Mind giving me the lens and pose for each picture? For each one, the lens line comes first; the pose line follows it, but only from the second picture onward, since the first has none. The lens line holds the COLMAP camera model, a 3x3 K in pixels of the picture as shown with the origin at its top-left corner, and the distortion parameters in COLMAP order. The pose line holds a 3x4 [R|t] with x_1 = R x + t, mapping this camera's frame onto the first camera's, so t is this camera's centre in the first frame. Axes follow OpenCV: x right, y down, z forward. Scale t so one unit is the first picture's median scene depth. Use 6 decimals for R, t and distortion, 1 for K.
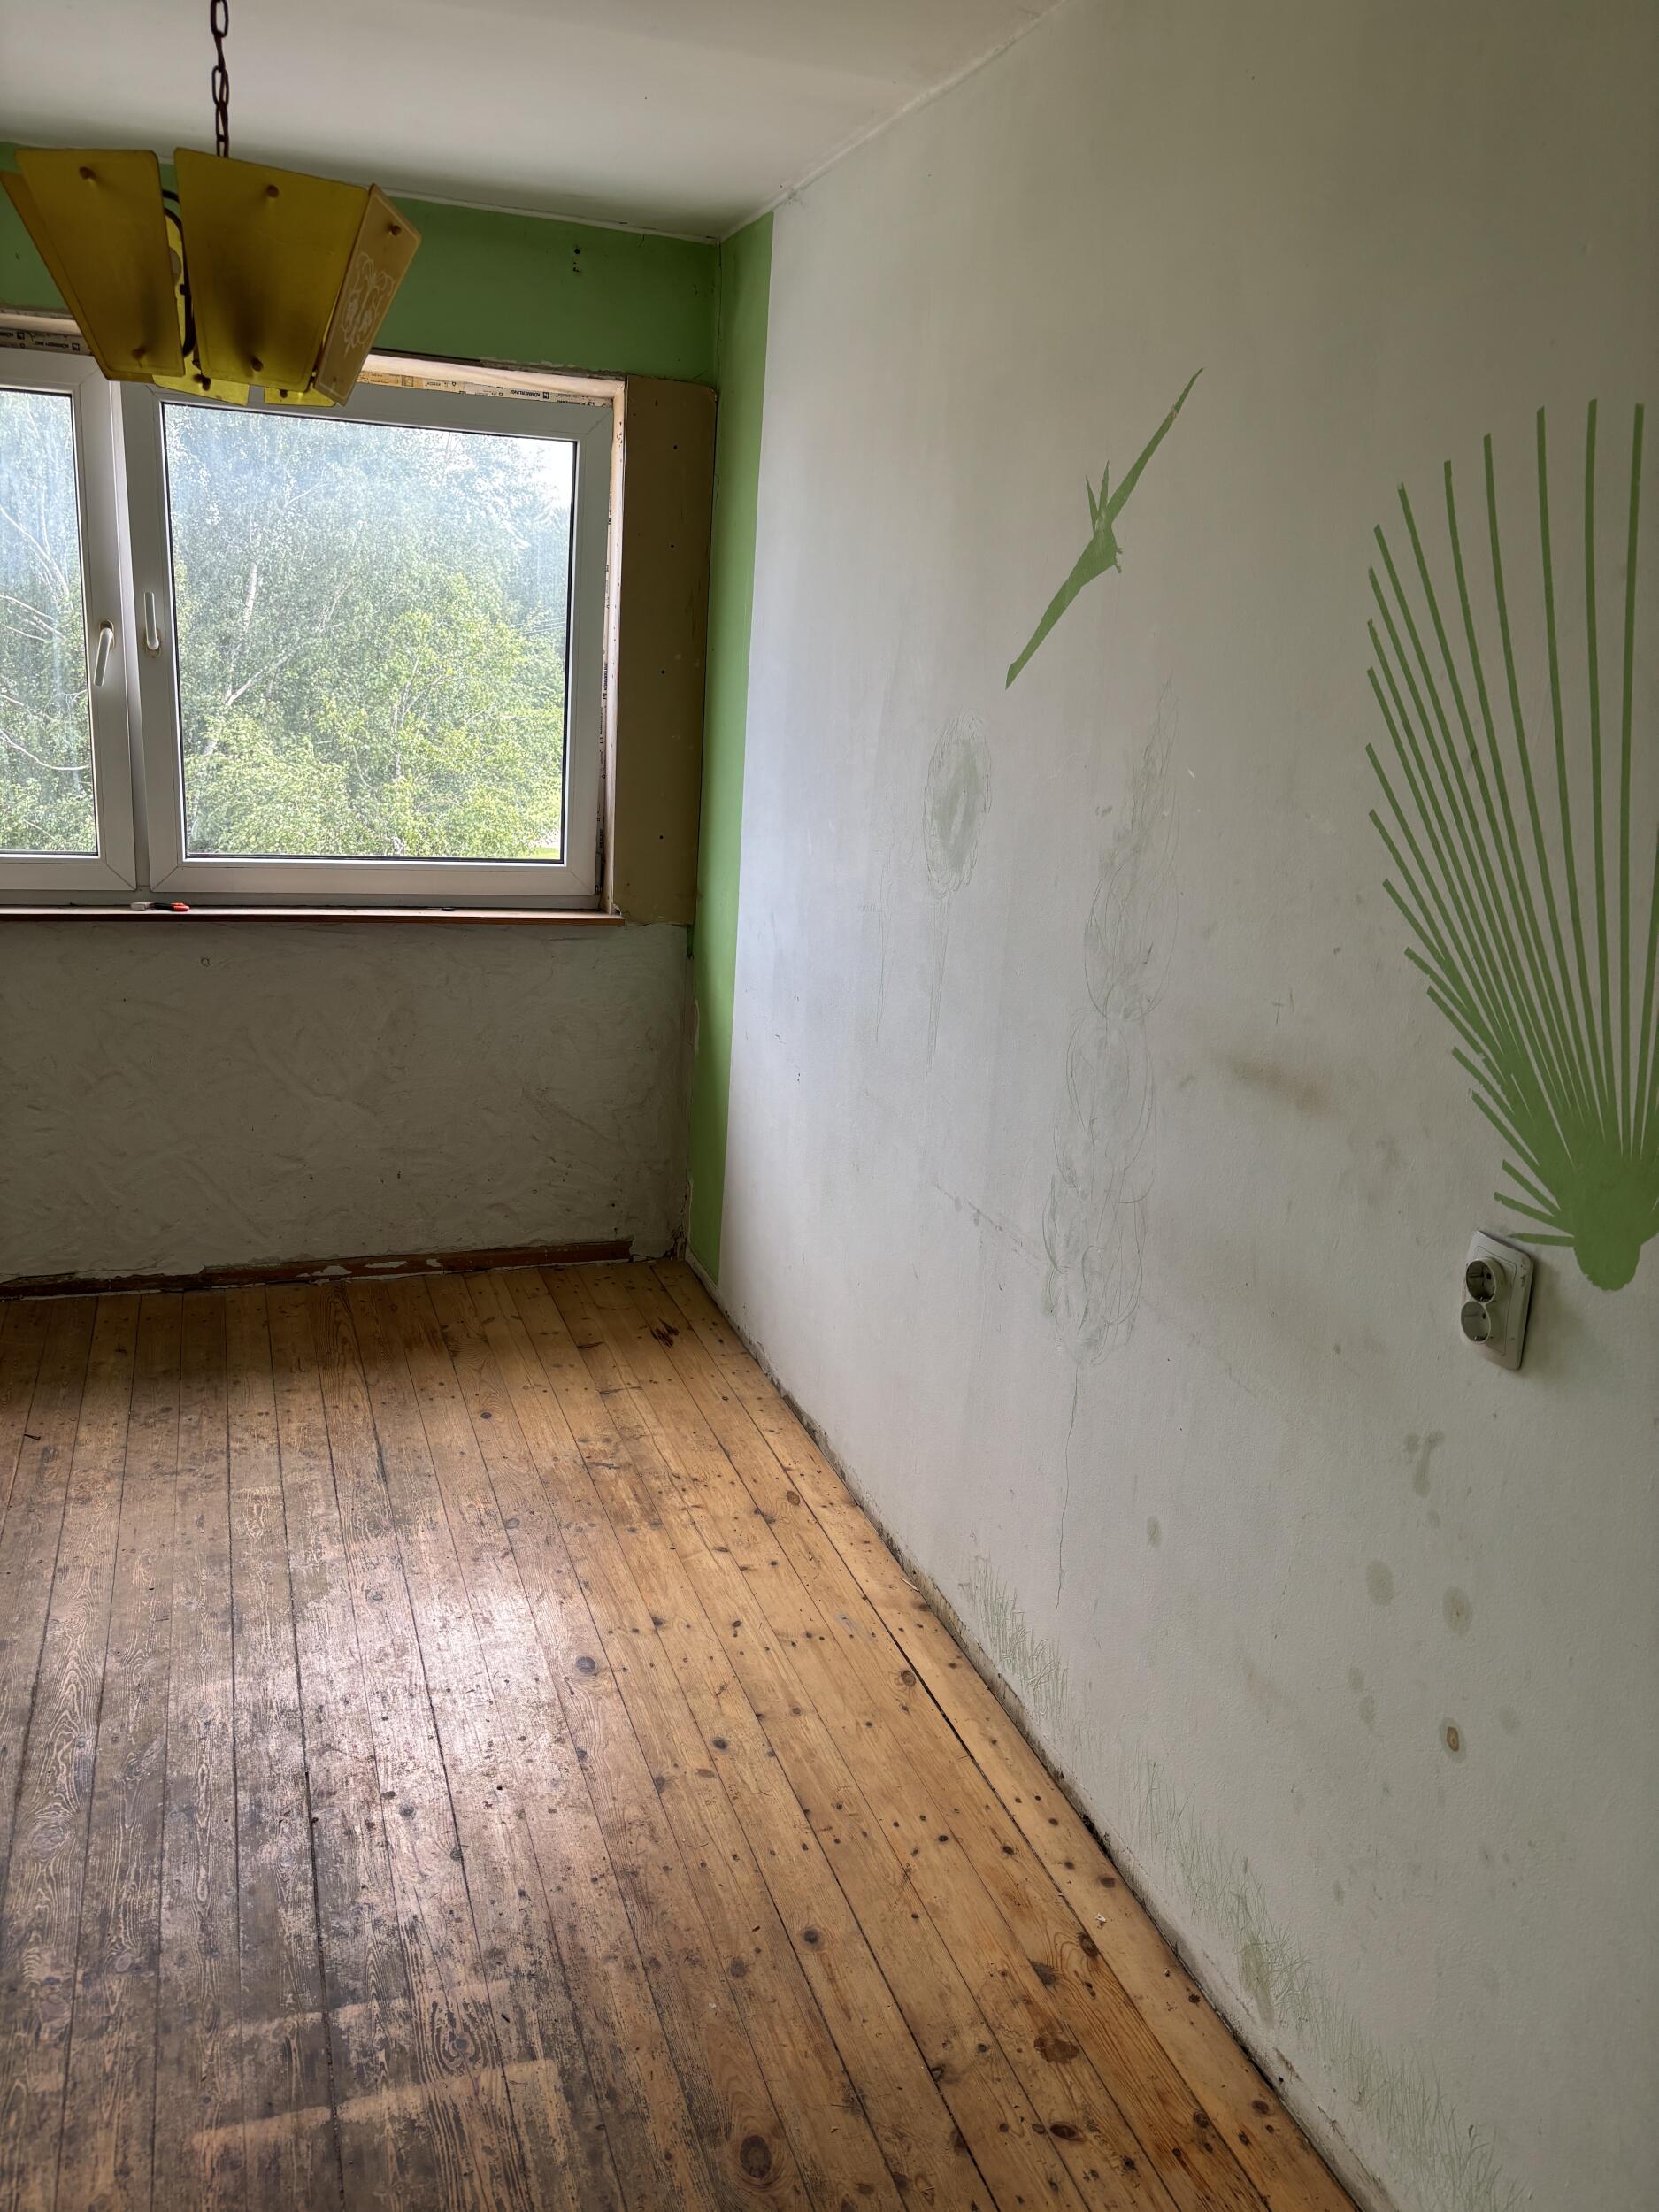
lens RADIAL K [[1680.6, 0, 821.2], [0, 1680.6, 1079.7], [0, 0, 1]] dist [0.037659, -0.056939]
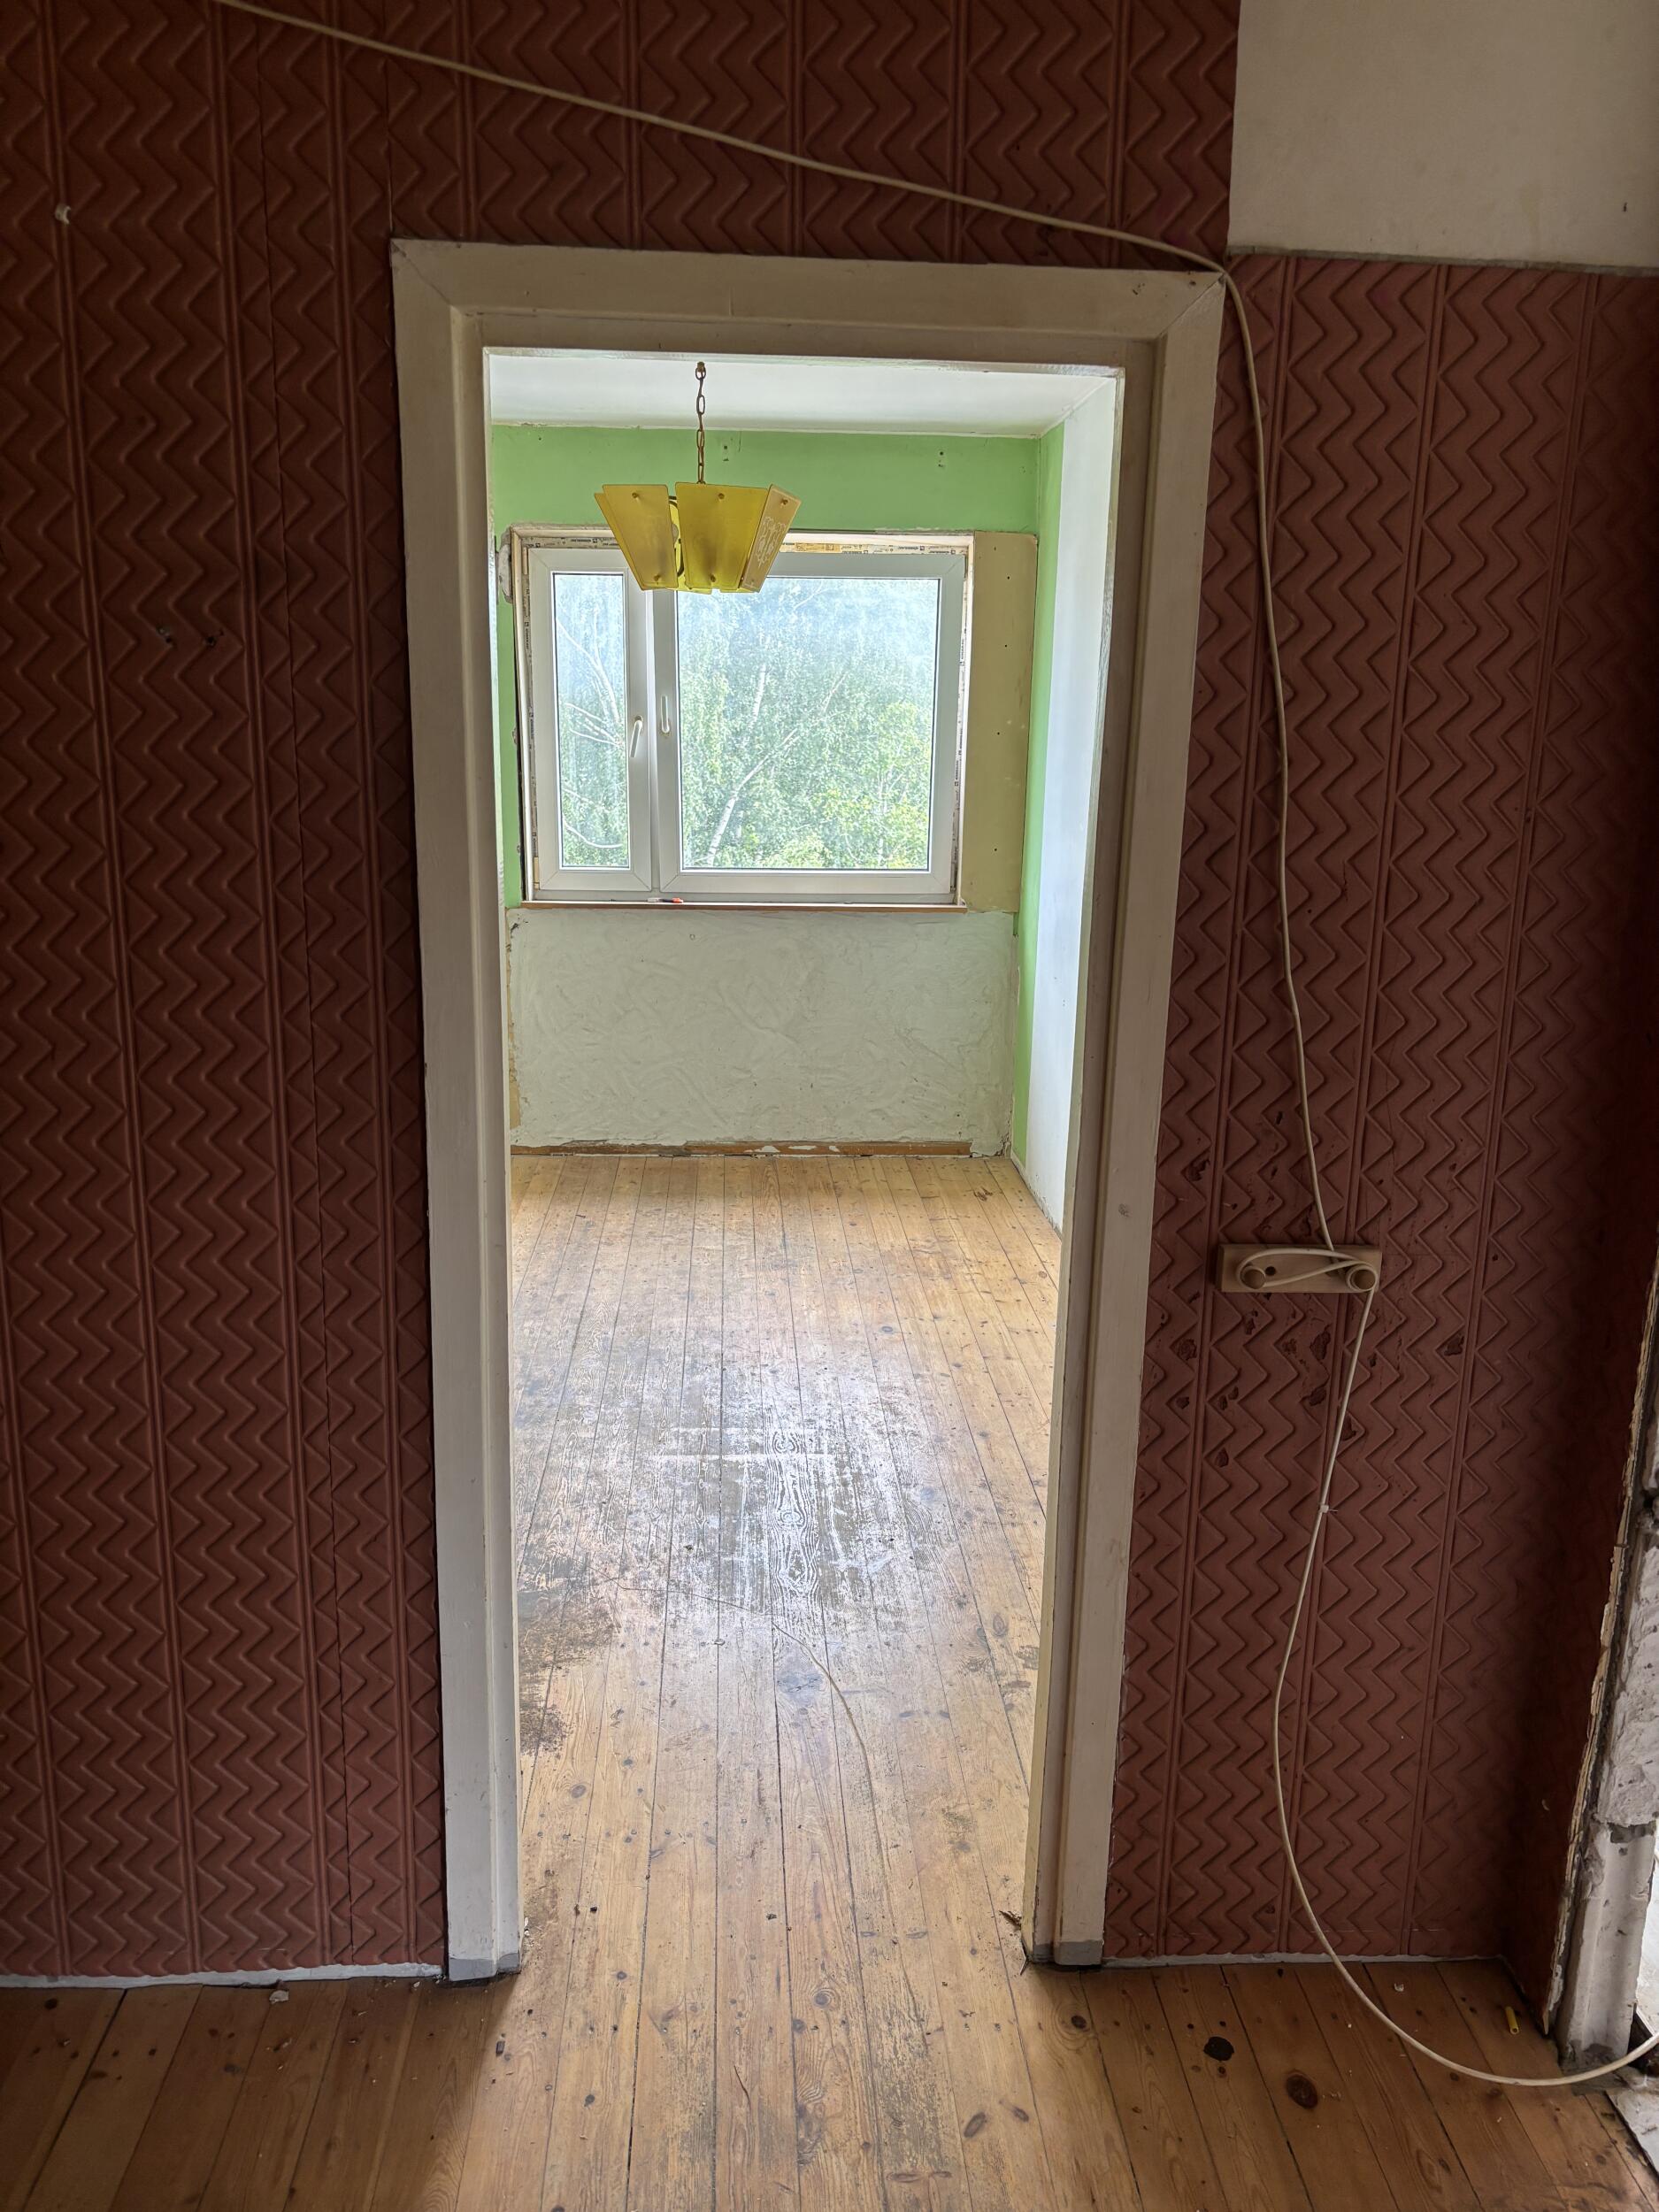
lens RADIAL K [[1668.1, 0, 826.7], [0, 1668.1, 1119.0], [0, 0, 1]] dist [0.045011, -0.054189]
pose [[0.960152, 0.023023, -0.278530, 0.239238], [-0.028919, 0.999436, -0.017078, 0.159506], [0.277980, 0.024452, 0.960276, -0.557276]]
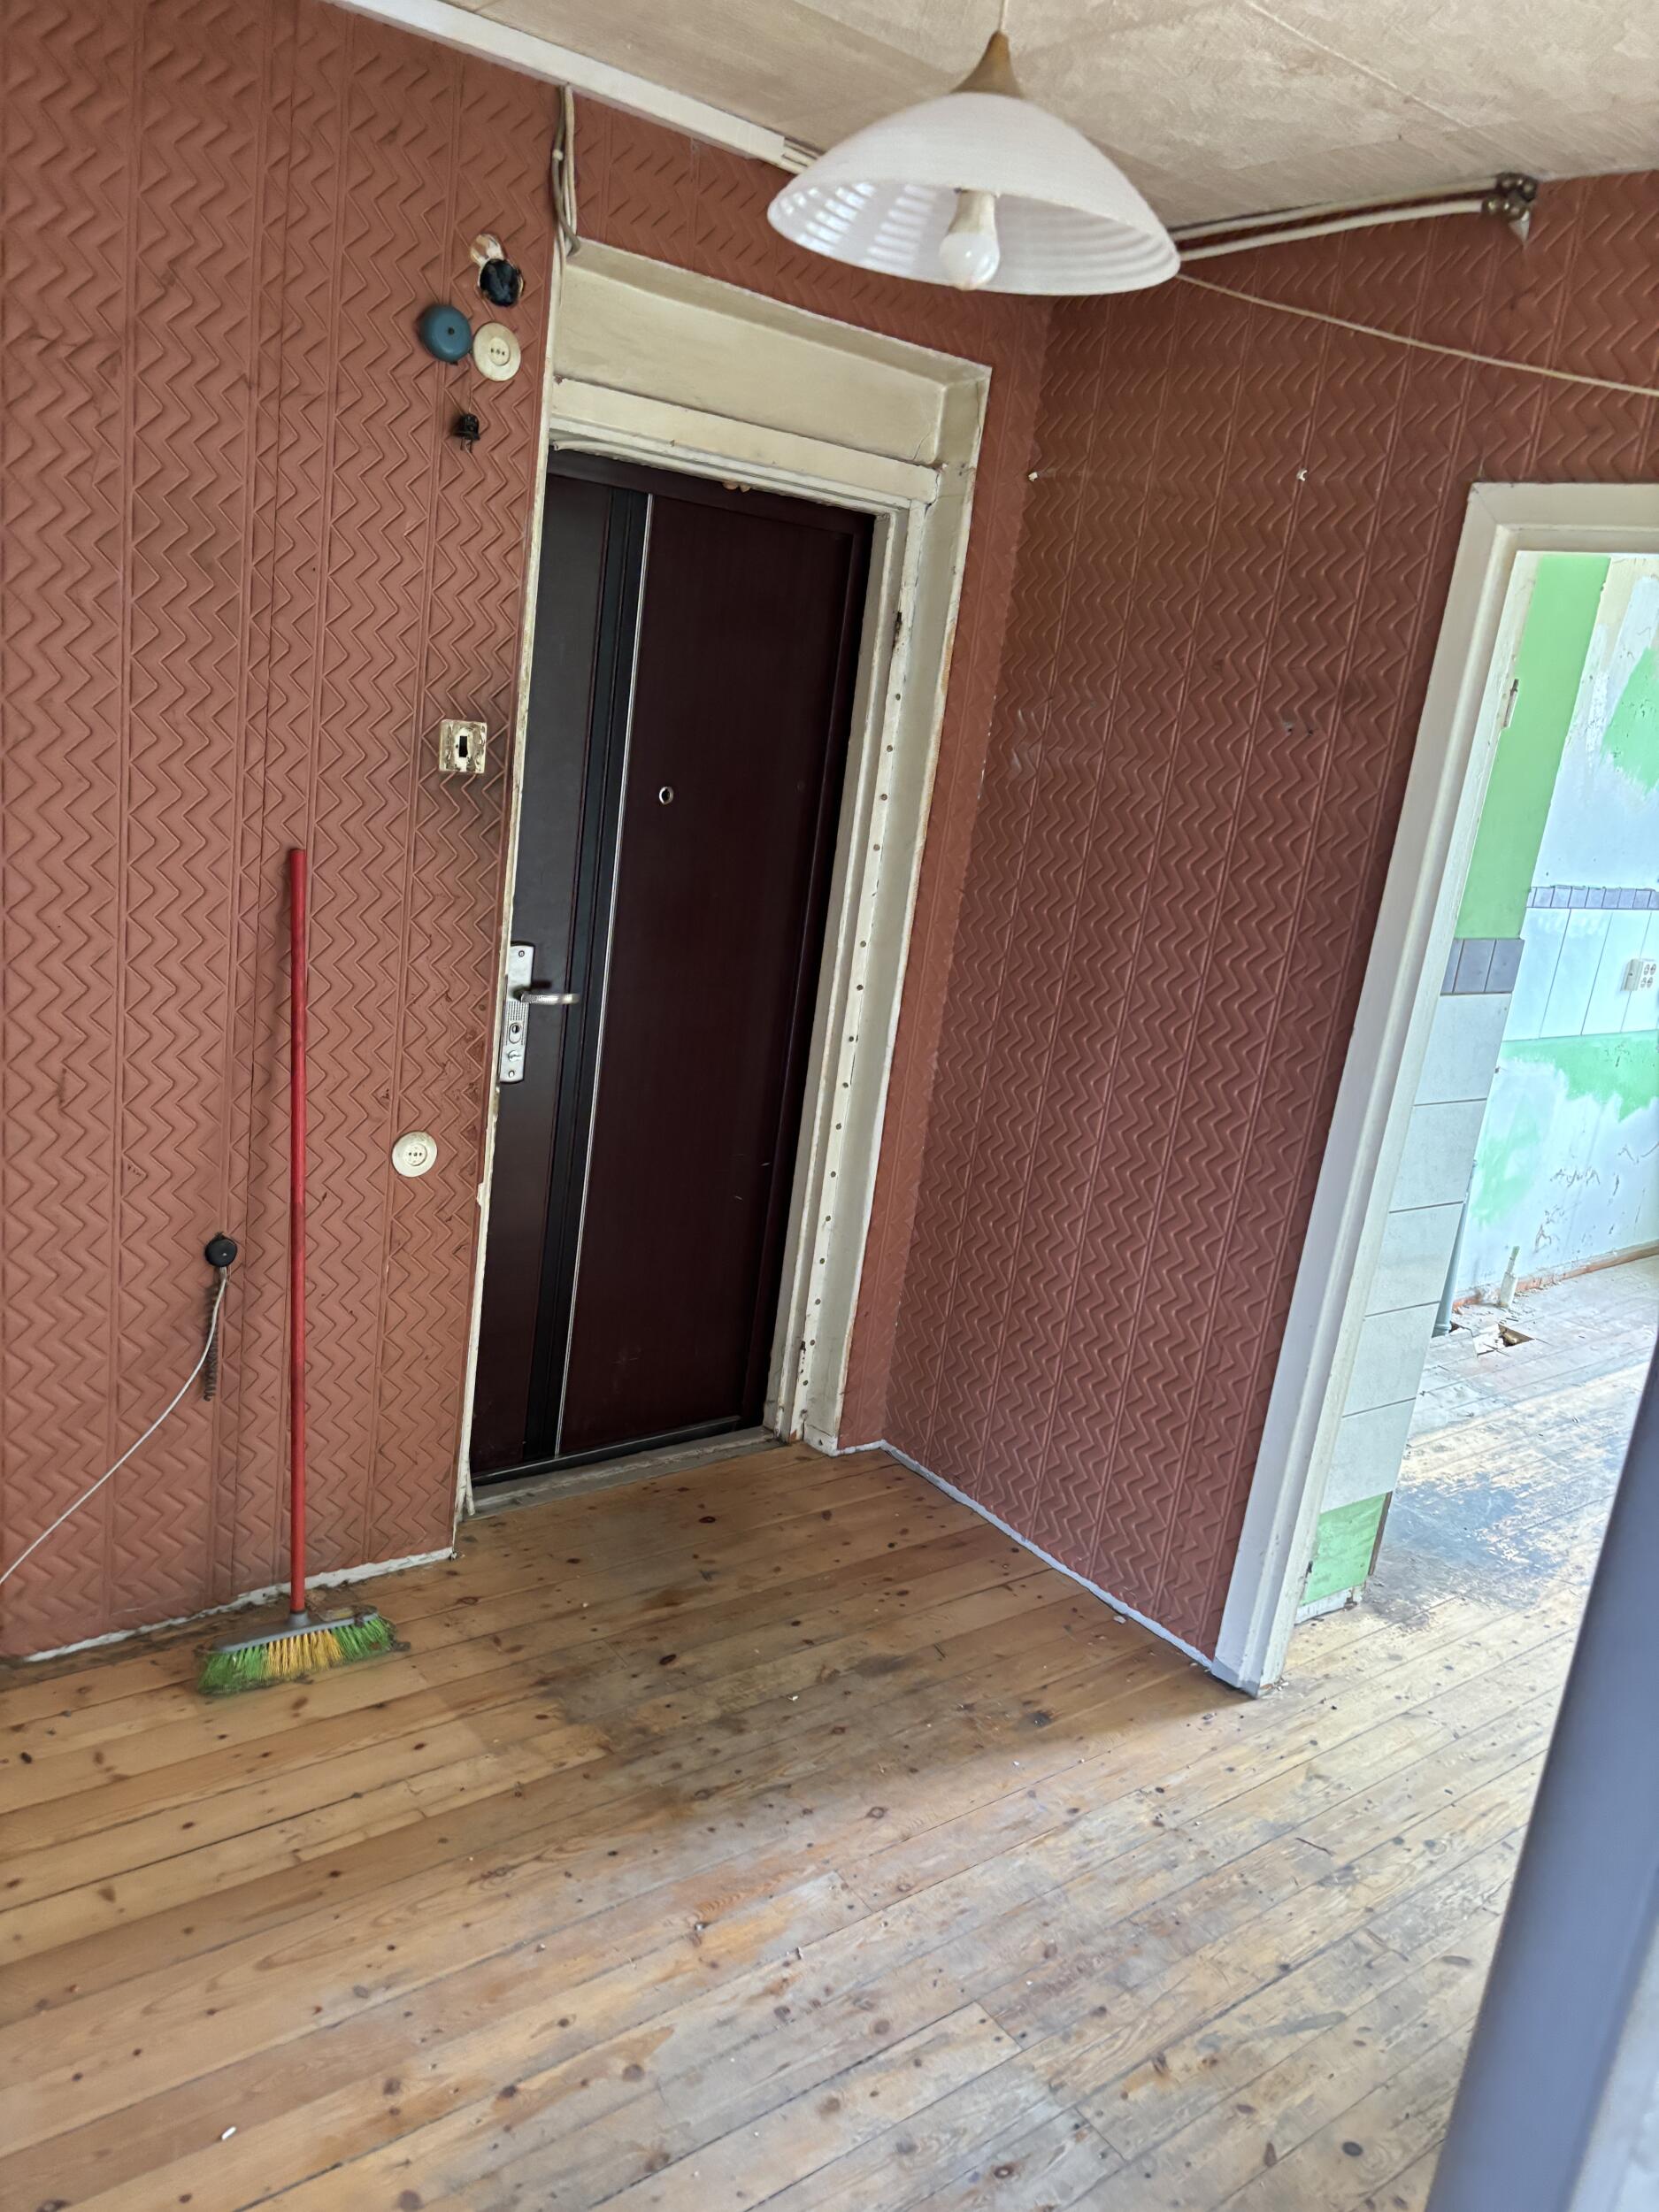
lens RADIAL K [[1667.4, 0, 832.6], [0, 1667.4, 1127.9], [0, 0, 1]] dist [0.012169, -0.006578]
pose [[0.333684, 0.227978, -0.914703, 0.678569], [-0.339280, 0.934337, 0.109103, 0.180967], [0.879514, 0.273935, 0.389122, -0.586928]]
